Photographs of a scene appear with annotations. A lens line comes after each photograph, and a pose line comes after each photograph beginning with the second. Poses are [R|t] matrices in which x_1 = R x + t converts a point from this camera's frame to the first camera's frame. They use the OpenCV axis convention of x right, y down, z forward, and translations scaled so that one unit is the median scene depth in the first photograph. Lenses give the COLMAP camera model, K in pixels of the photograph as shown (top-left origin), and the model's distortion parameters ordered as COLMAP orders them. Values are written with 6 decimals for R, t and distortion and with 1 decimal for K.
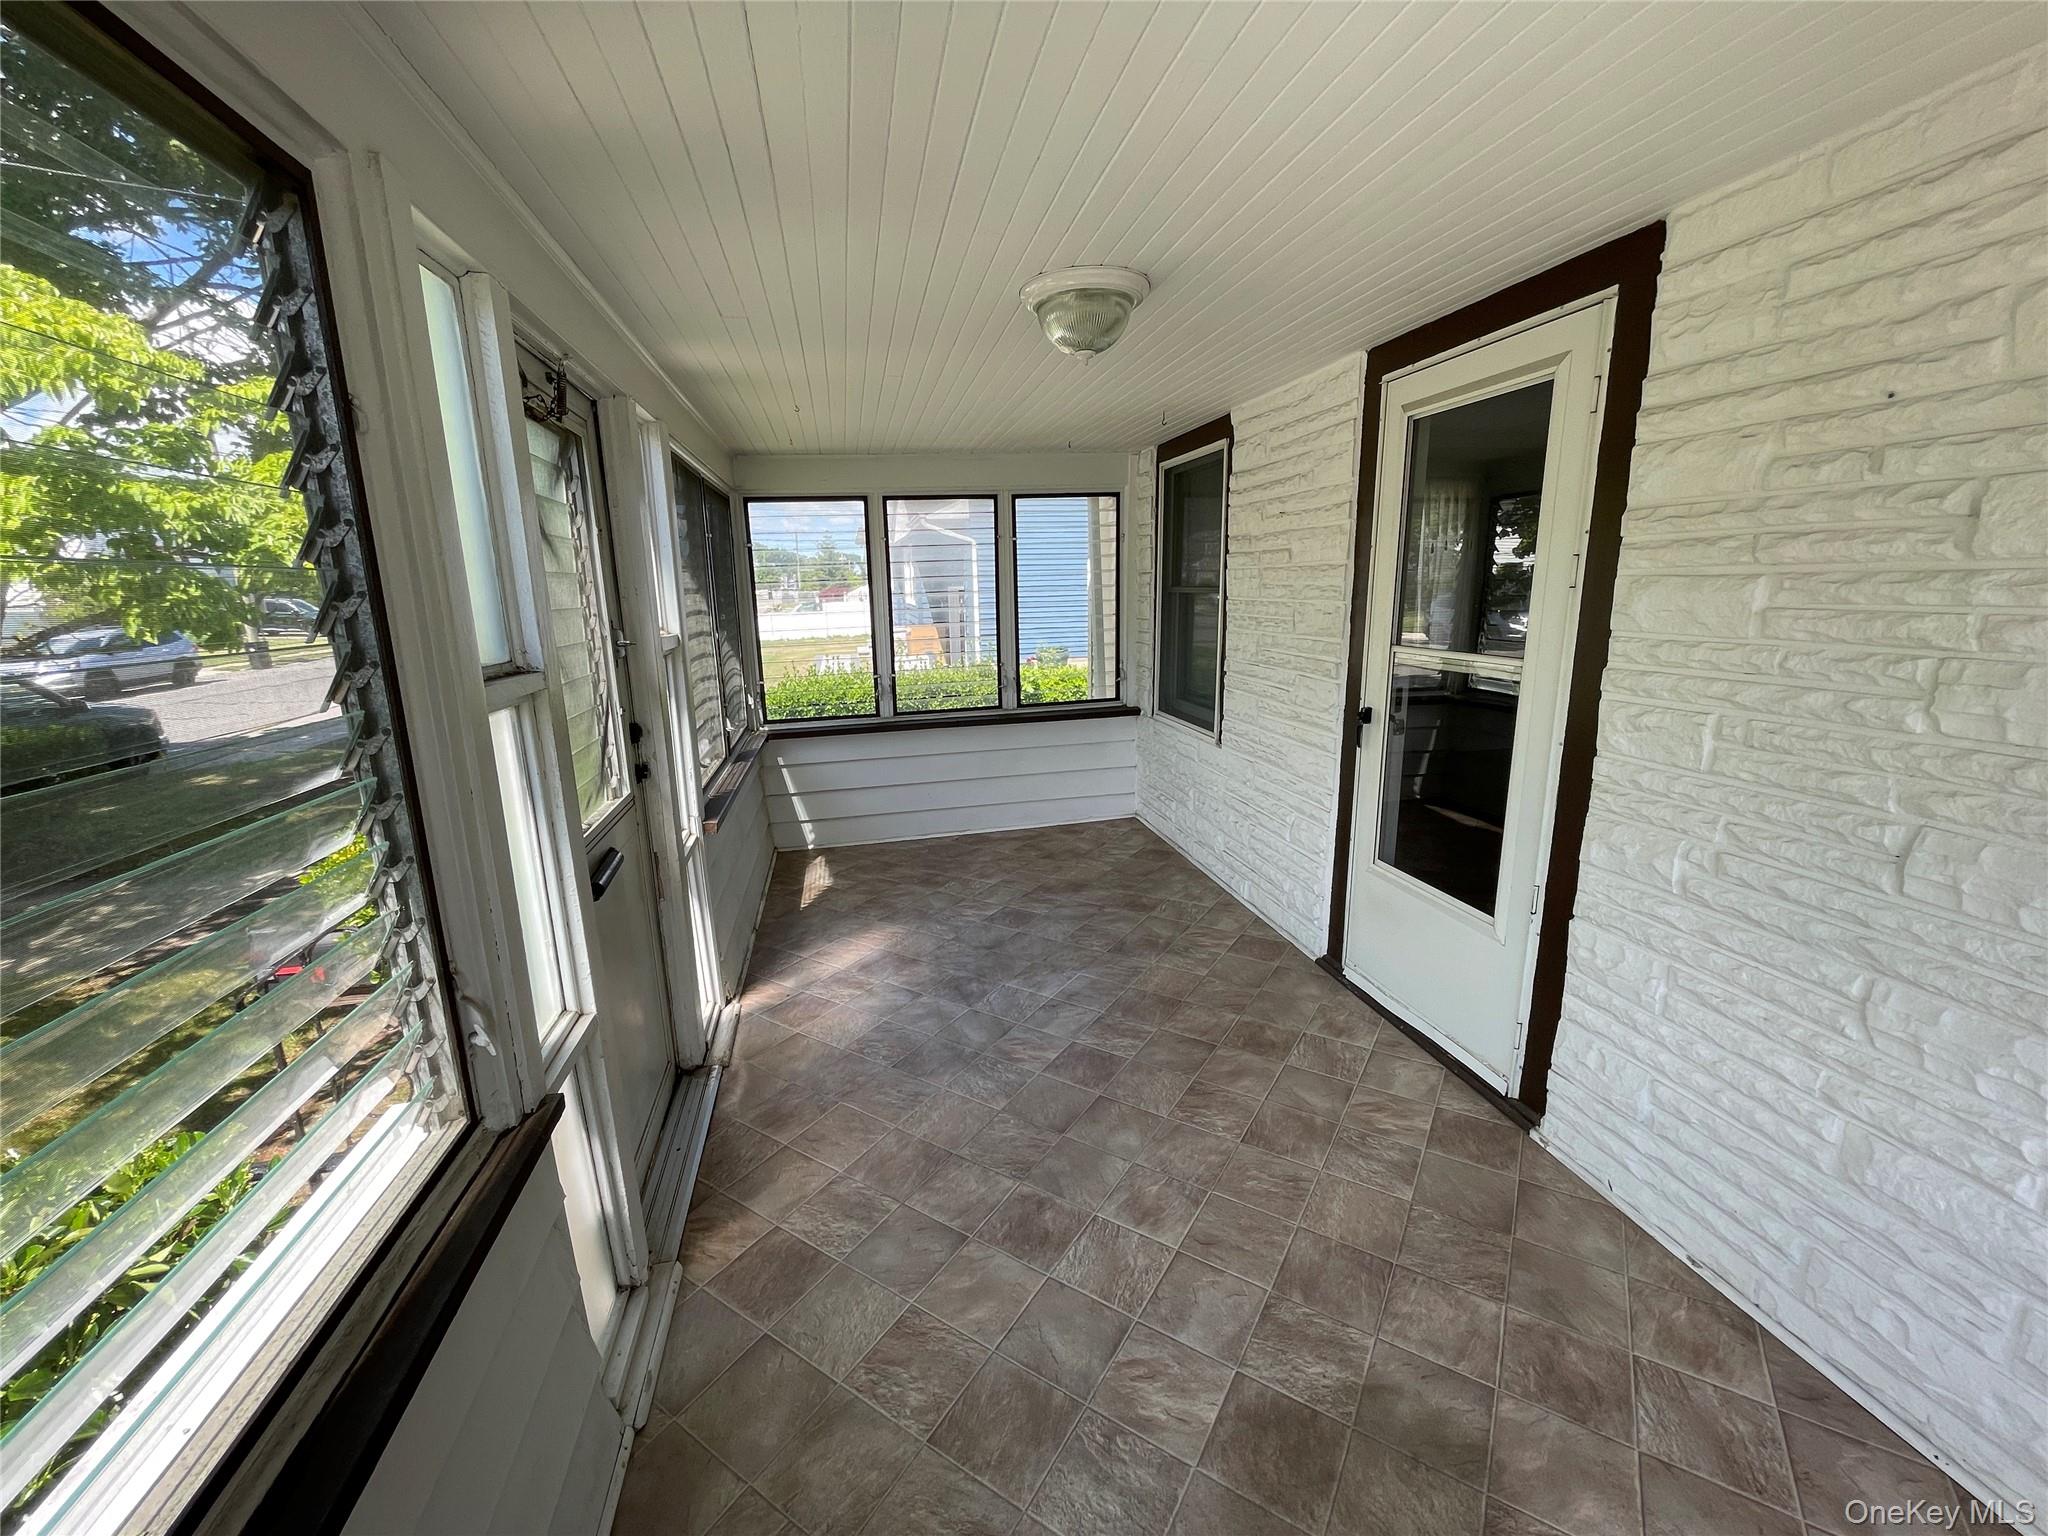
lens RADIAL K [[823.5, 0, 1018.2], [0, 823.5, 769.8], [0, 0, 1]] dist [-0.003547, 0.000094]
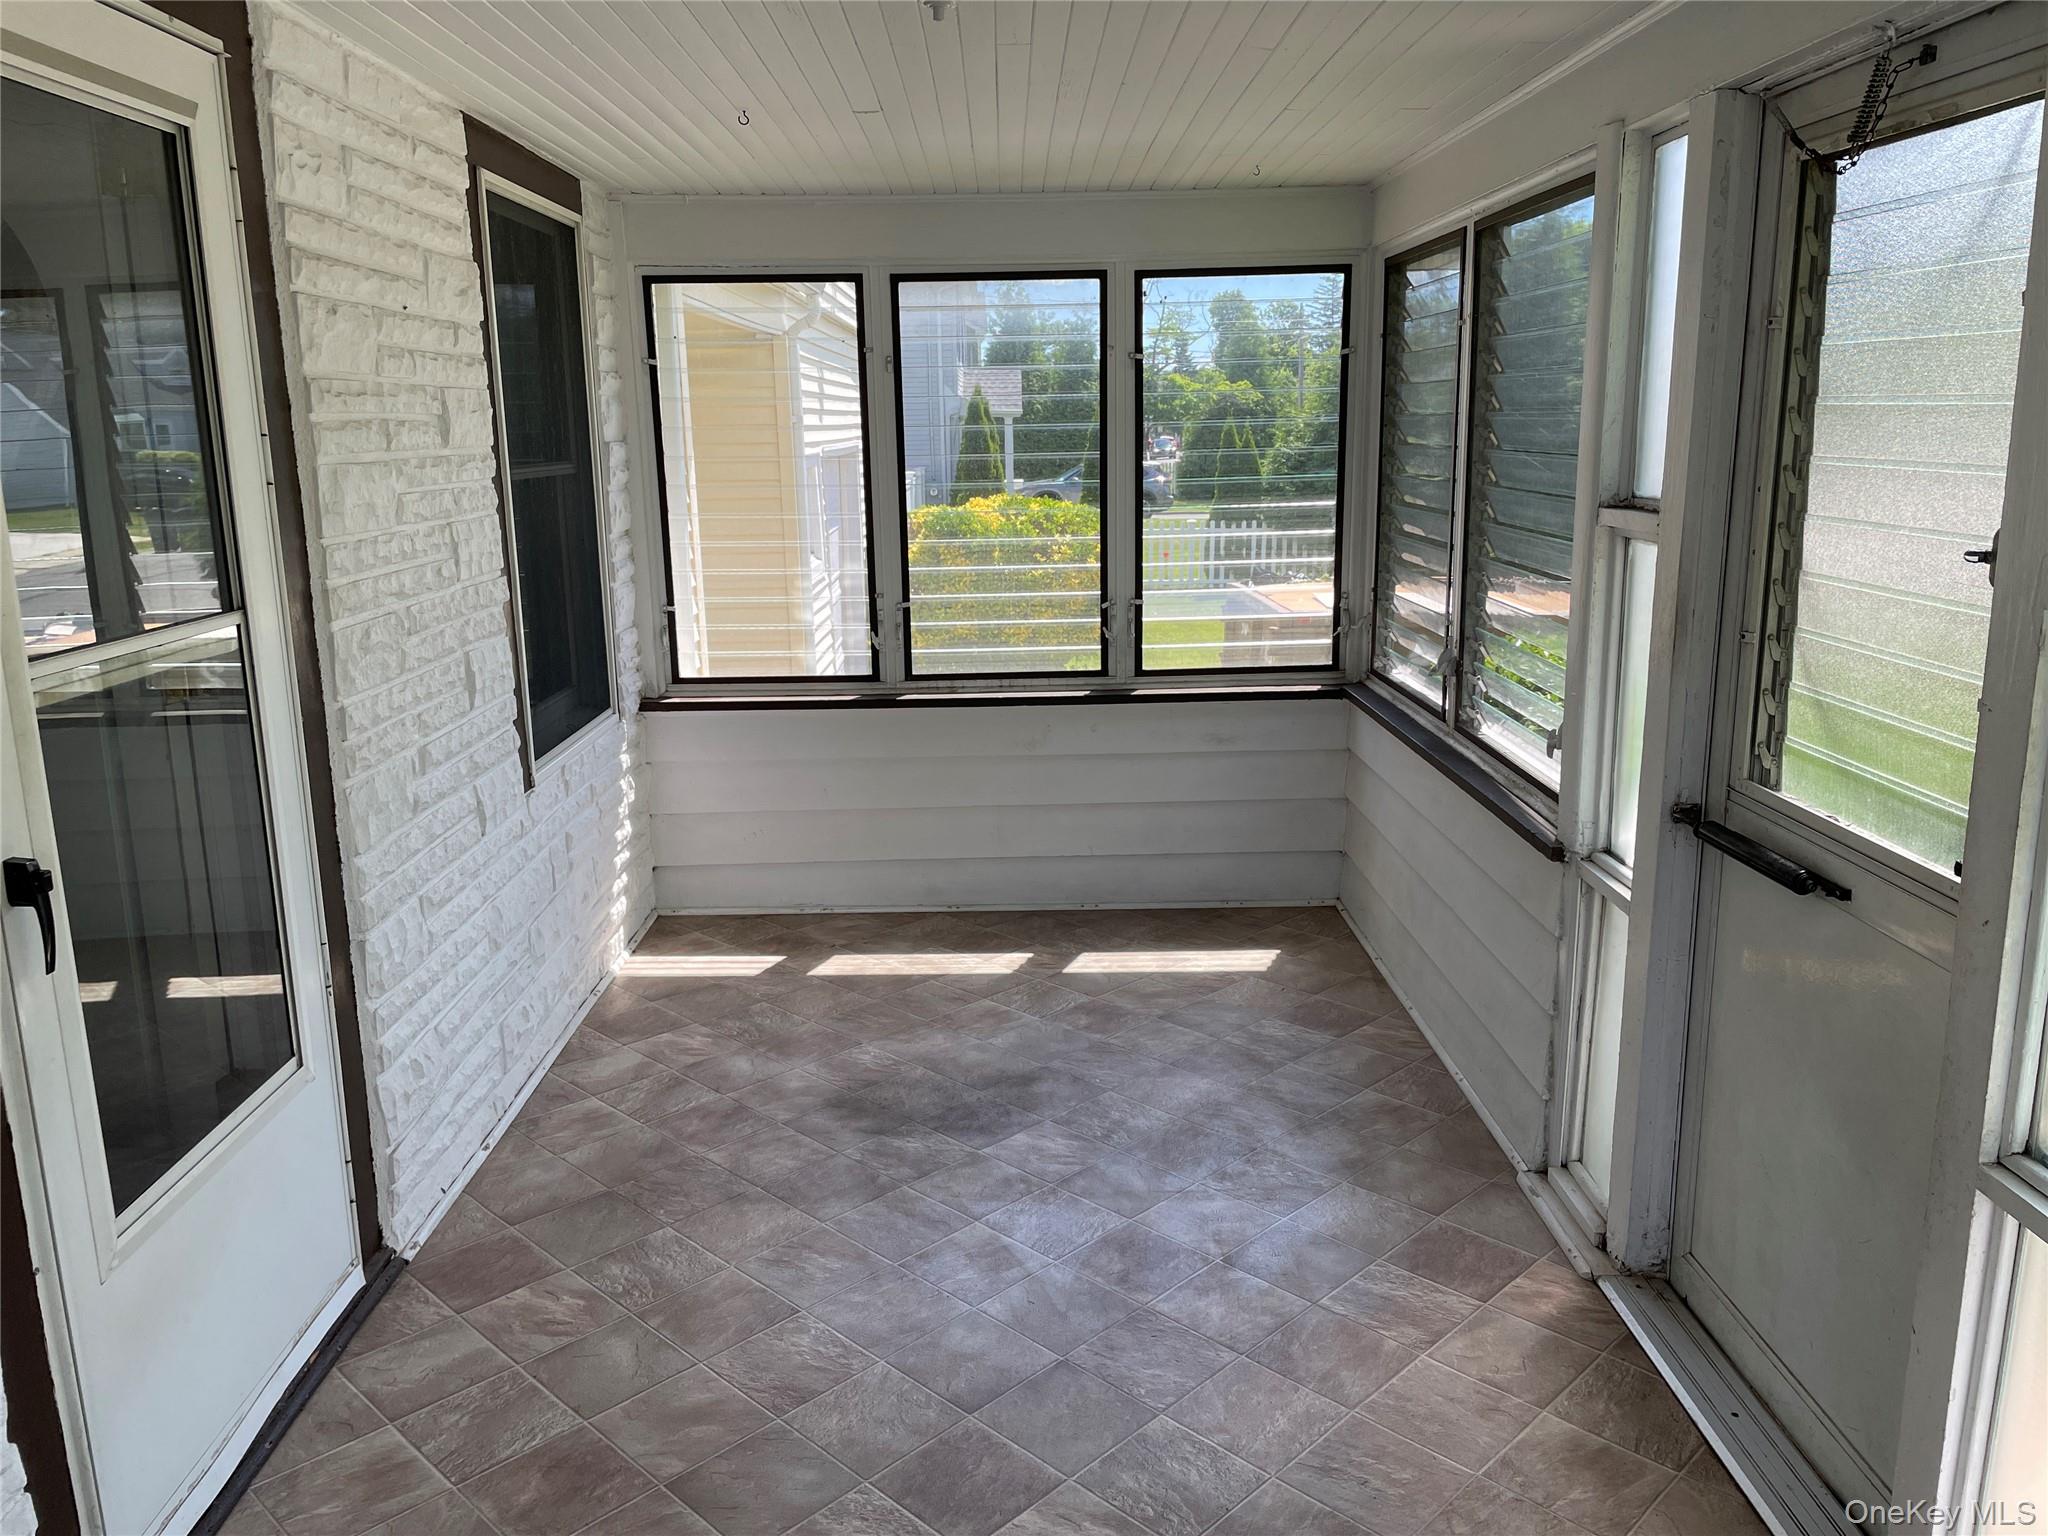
lens RADIAL K [[1538.8, 0, 1022.0], [0, 1538.8, 763.0], [0, 0, 1]] dist [0.088720, -0.110562]
pose [[-0.981419, -0.004774, 0.191818, -0.164204], [0.077563, 0.904502, 0.419356, -0.535120], [-0.175502, 0.426442, -0.887325, 2.256871]]
